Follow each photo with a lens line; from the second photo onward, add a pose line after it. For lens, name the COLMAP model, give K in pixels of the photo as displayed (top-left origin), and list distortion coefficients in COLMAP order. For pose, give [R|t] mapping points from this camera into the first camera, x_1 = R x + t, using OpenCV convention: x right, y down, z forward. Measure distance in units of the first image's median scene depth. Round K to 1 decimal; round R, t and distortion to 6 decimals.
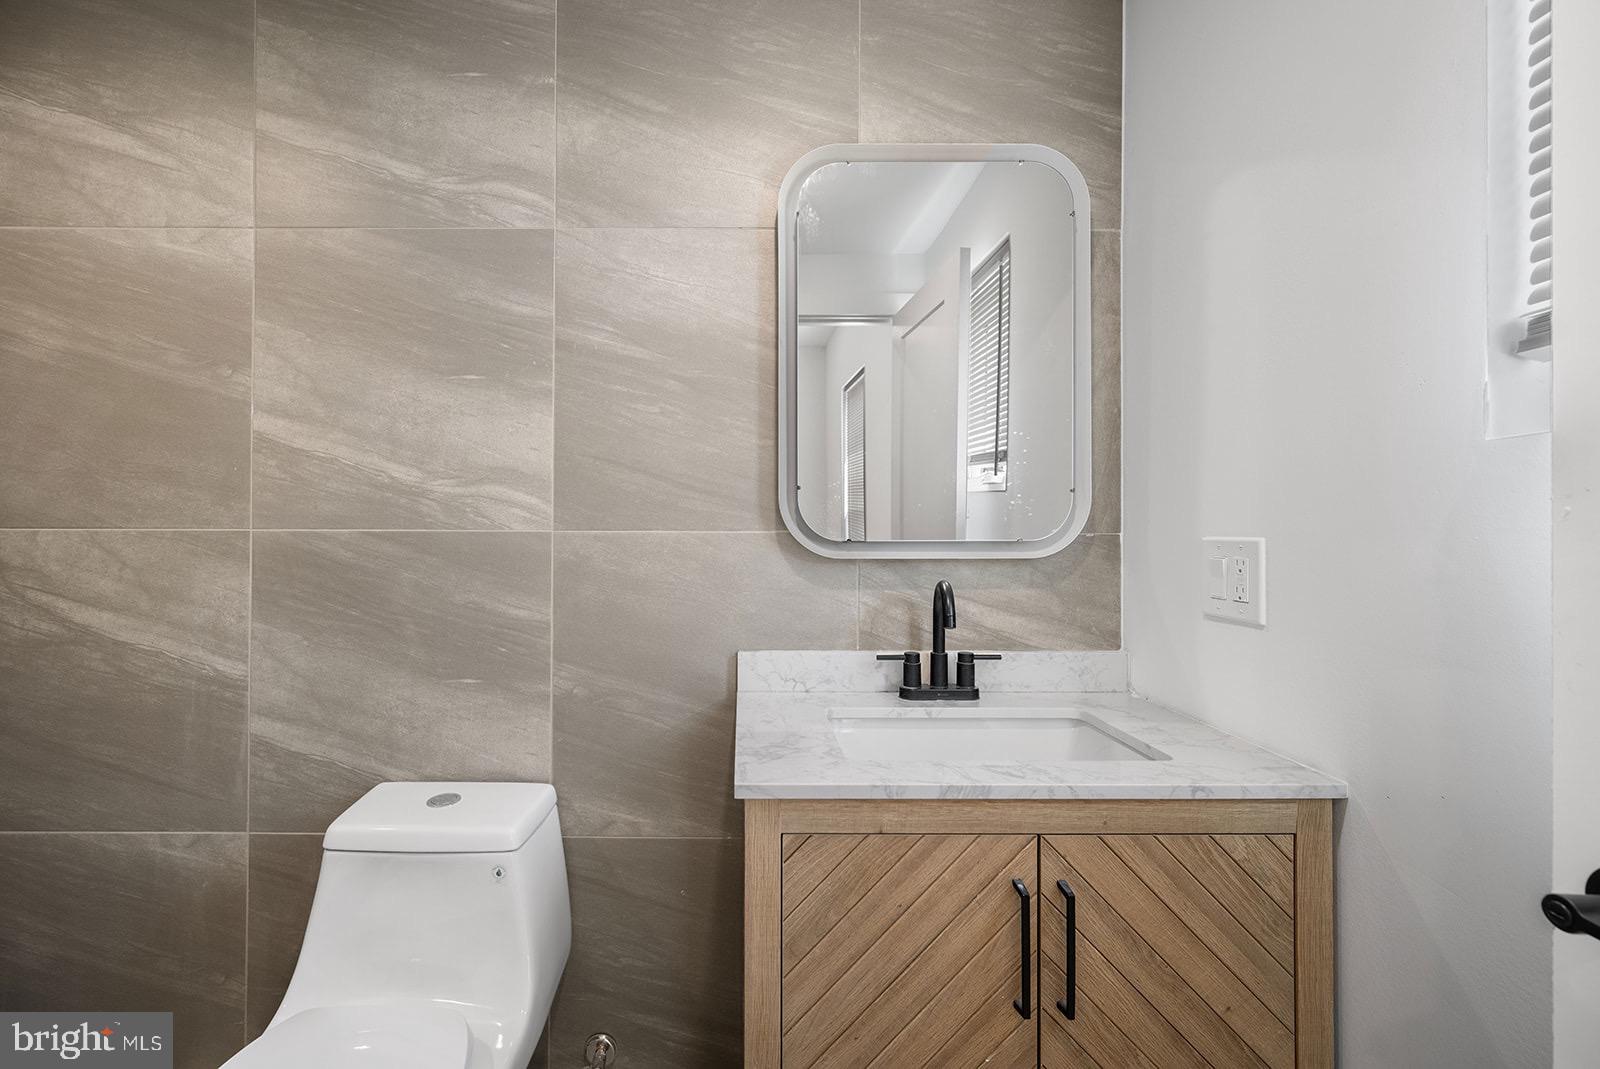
lens RADIAL K [[637.1, 0, 793.8], [0, 637.1, 530.2], [0, 0, 1]] dist [-0.001438, -0.000094]
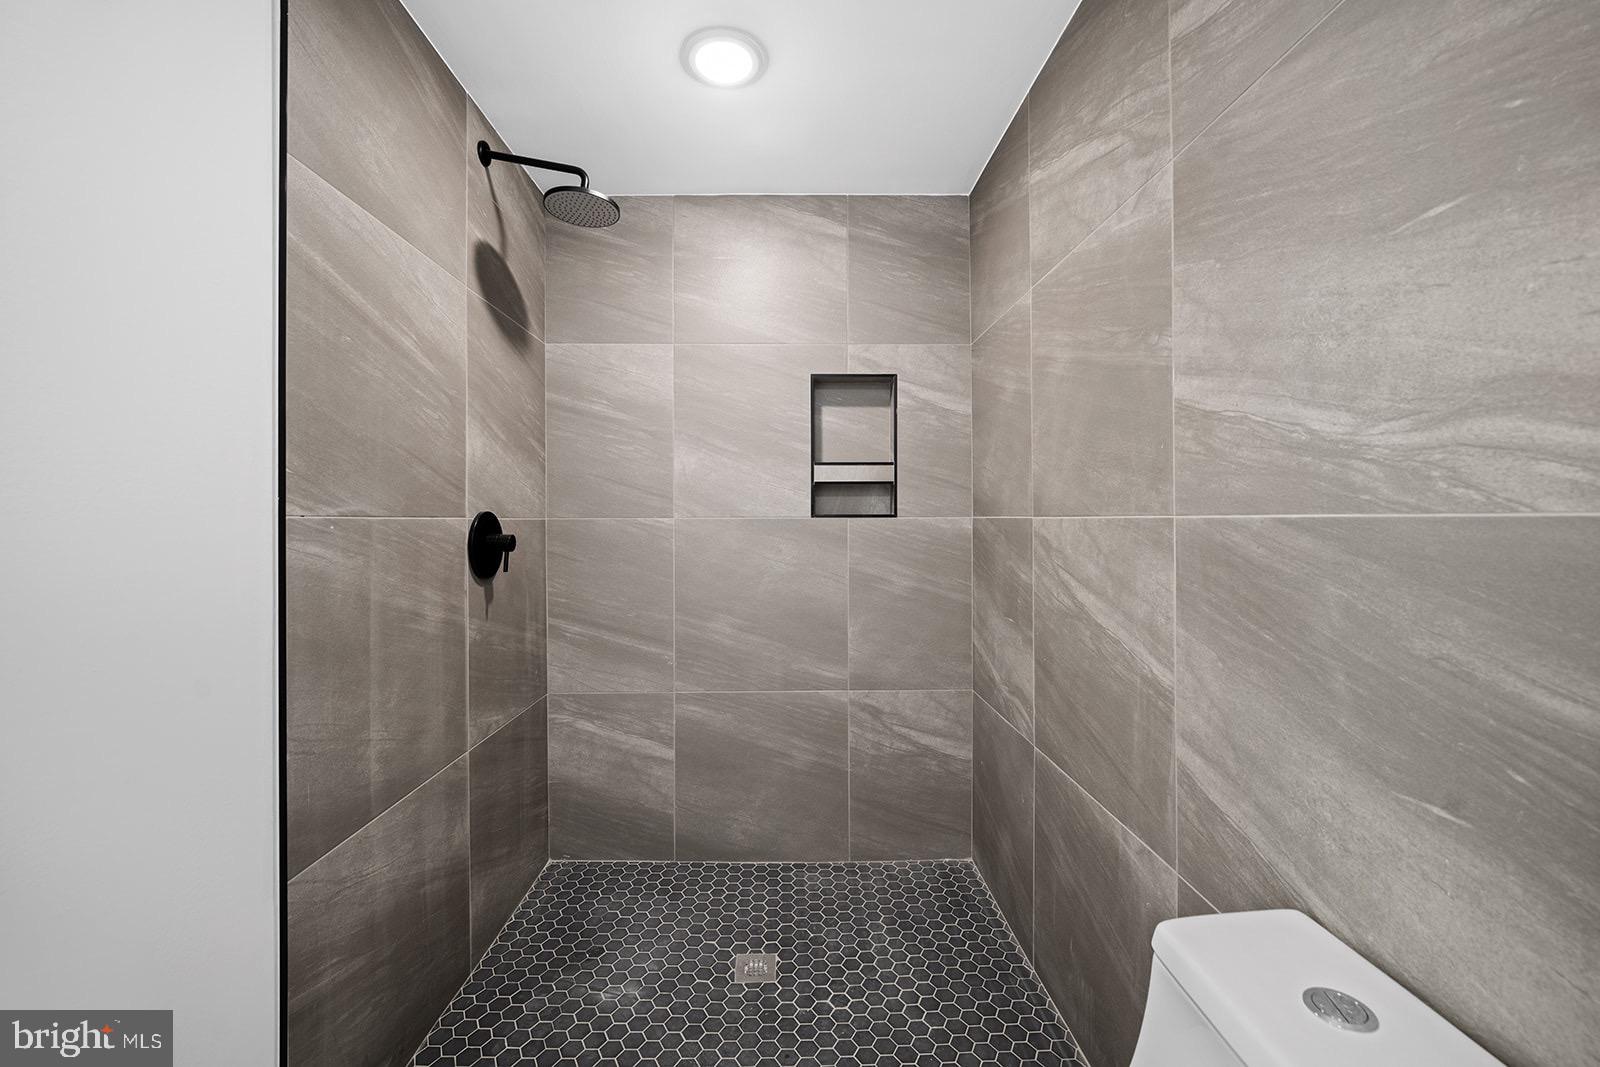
lens RADIAL K [[637.1, 0, 796.4], [0, 637.1, 517.8], [0, 0, 1]] dist [-0.001438, -0.000094]
pose [[-0.026243, -0.005355, -0.999641, 0.007630], [0.000937, 0.999985, -0.005381, 0.005074], [0.999655, -0.001078, -0.026238, 0.514624]]
